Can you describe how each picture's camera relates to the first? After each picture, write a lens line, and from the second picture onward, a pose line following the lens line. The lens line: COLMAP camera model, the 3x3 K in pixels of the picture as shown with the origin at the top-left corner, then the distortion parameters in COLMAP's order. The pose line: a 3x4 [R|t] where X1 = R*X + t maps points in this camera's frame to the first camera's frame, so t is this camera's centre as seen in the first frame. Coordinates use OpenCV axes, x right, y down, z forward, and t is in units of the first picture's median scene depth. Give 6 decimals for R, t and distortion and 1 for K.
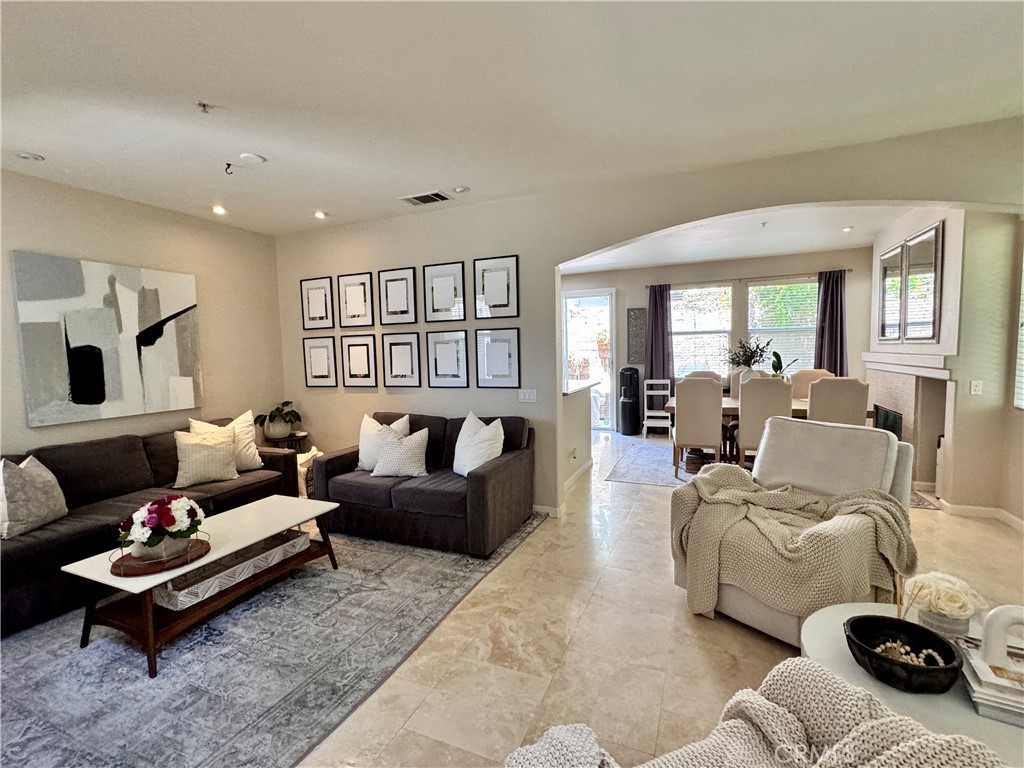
lens RADIAL K [[465.9, 0, 507.9], [0, 465.9, 387.6], [0, 0, 1]] dist [-0.002960, 0.000567]
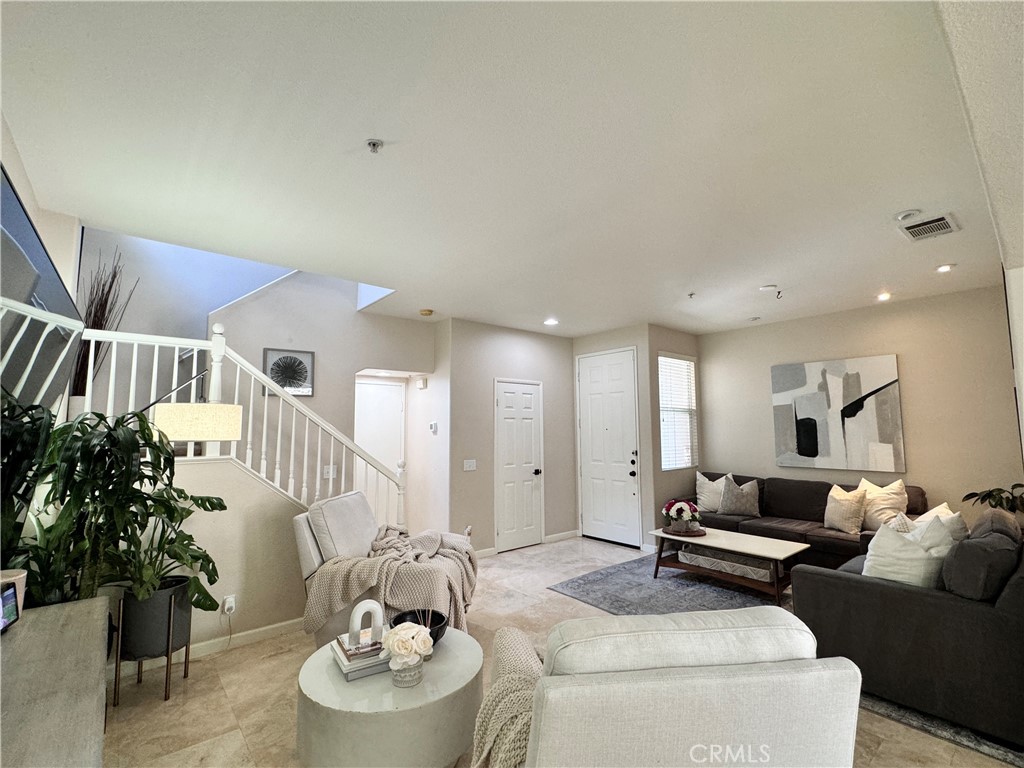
lens RADIAL K [[465.9, 0, 511.1], [0, 465.9, 384.5], [0, 0, 1]] dist [-0.002960, 0.000567]
pose [[-0.451836, -0.057936, -0.890218, 0.764387], [-0.054320, 0.997824, -0.037369, -0.076356], [0.890446, 0.031472, -0.454000, 0.696698]]
